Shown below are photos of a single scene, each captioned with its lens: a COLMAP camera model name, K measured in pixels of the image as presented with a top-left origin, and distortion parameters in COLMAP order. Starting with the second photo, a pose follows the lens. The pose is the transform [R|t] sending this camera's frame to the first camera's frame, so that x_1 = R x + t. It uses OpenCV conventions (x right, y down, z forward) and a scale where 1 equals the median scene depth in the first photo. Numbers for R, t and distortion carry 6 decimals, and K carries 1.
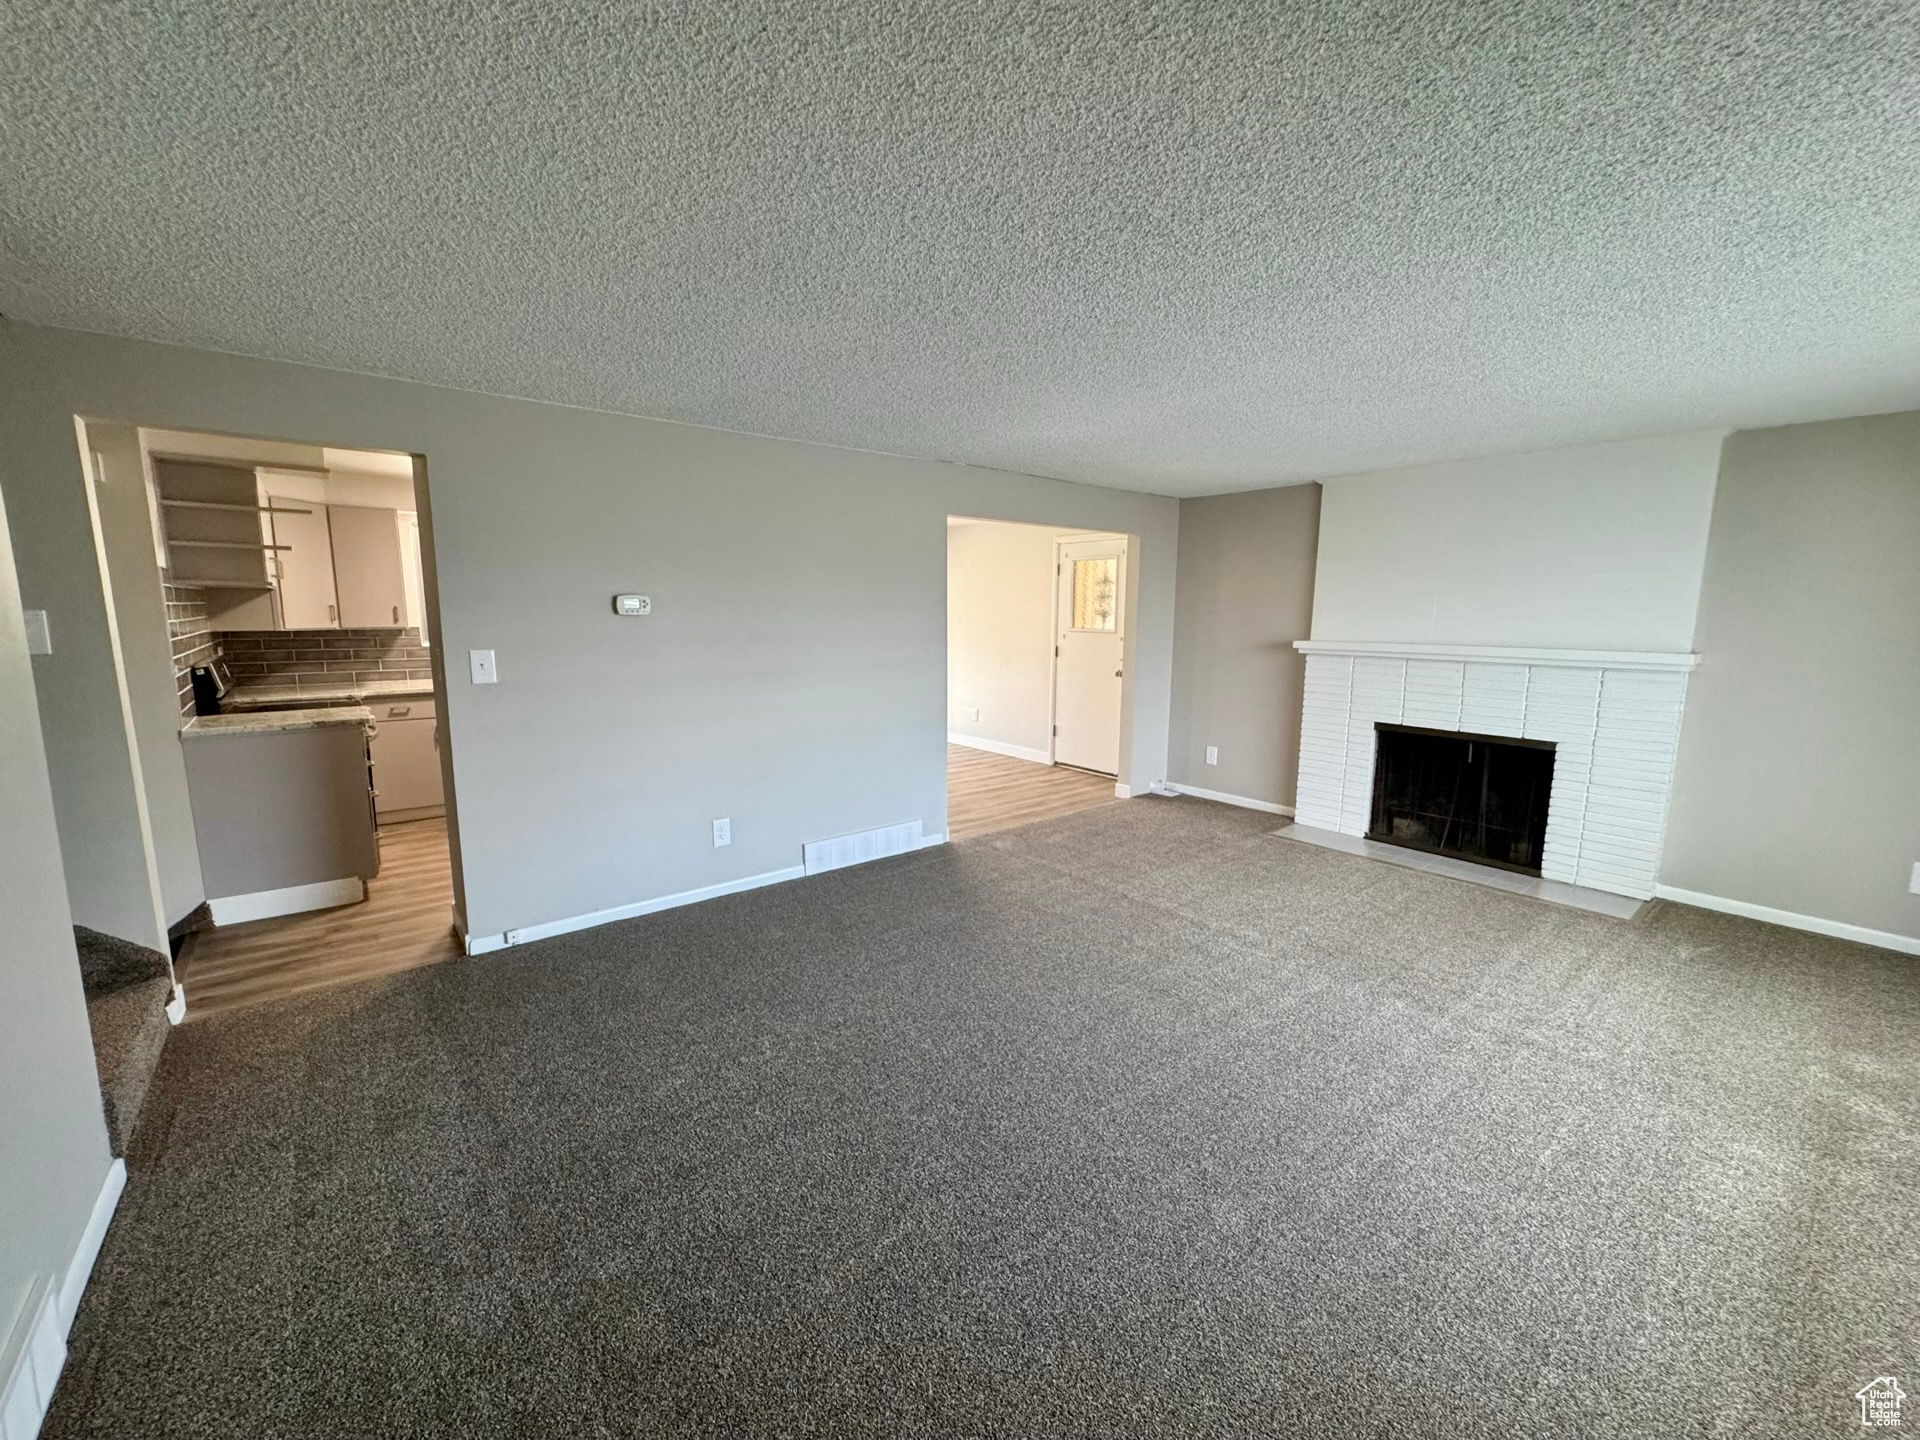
lens RADIAL K [[766.1, 0, 963.0], [0, 766.1, 711.5], [0, 0, 1]] dist [0.000189, -0.000162]
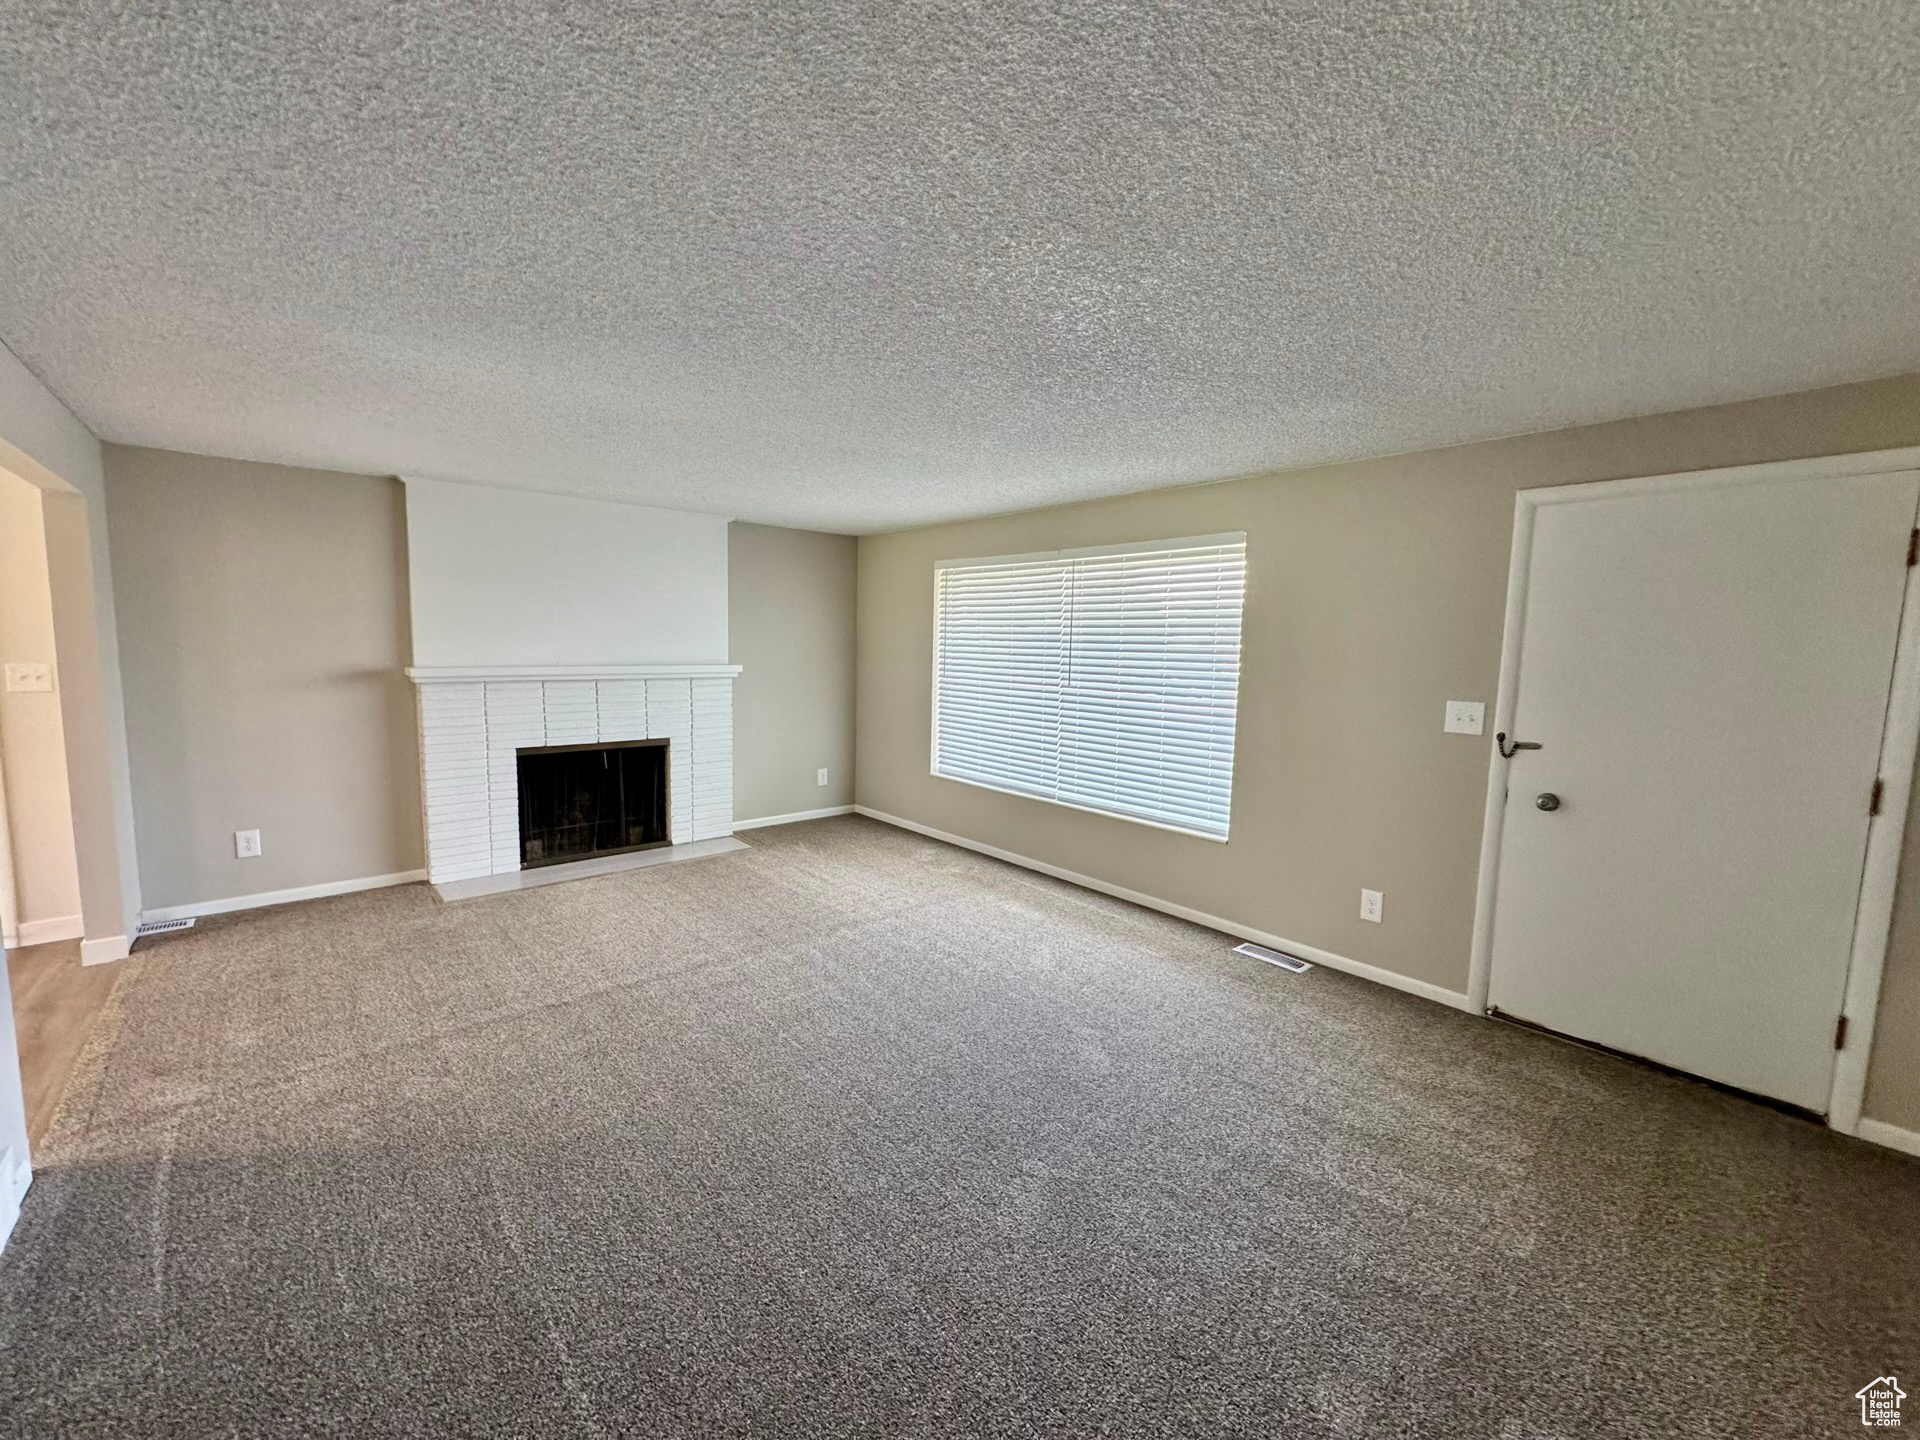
lens RADIAL K [[766.1, 0, 954.4], [0, 766.1, 724.3], [0, 0, 1]] dist [0.000189, -0.000162]
pose [[-0.028265, -0.119714, 0.992406, -0.469019], [0.112758, 0.986084, 0.122163, -0.078611], [-0.993220, 0.115354, -0.014373, 0.500648]]
